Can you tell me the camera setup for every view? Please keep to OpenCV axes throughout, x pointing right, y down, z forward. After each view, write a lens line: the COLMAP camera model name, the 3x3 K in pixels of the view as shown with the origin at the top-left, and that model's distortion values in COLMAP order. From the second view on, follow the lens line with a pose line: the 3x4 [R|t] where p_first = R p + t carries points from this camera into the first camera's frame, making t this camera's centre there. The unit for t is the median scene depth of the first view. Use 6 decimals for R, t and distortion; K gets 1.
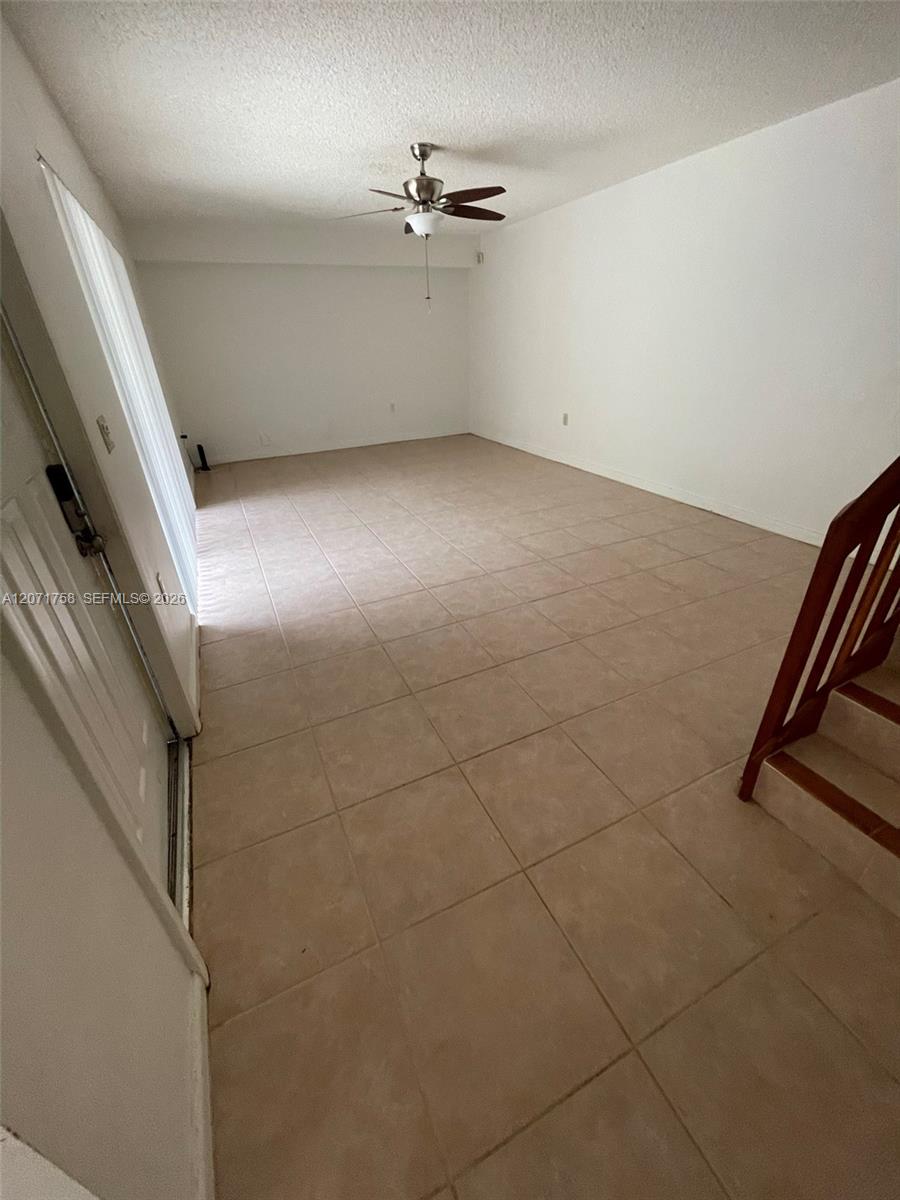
lens RADIAL K [[484.6, 0, 452.8], [0, 484.6, 599.1], [0, 0, 1]] dist [0.004603, 0.000385]
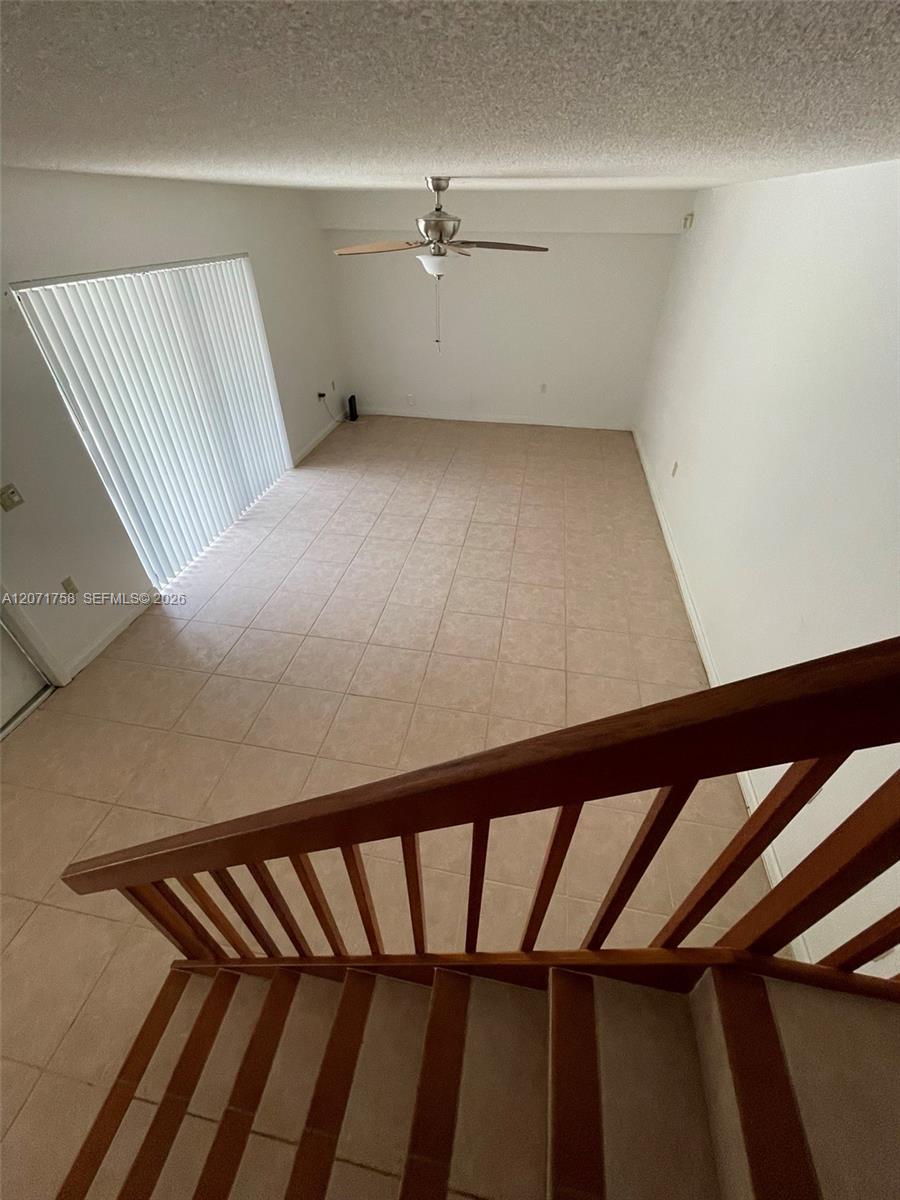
lens RADIAL K [[484.6, 0, 450.9], [0, 484.6, 598.6], [0, 0, 1]] dist [0.004603, 0.000385]
pose [[0.811212, 0.396310, -0.429969, 0.635436], [-0.308341, 0.914676, 0.261332, -0.472442], [0.496851, -0.079418, 0.864194, 0.190616]]
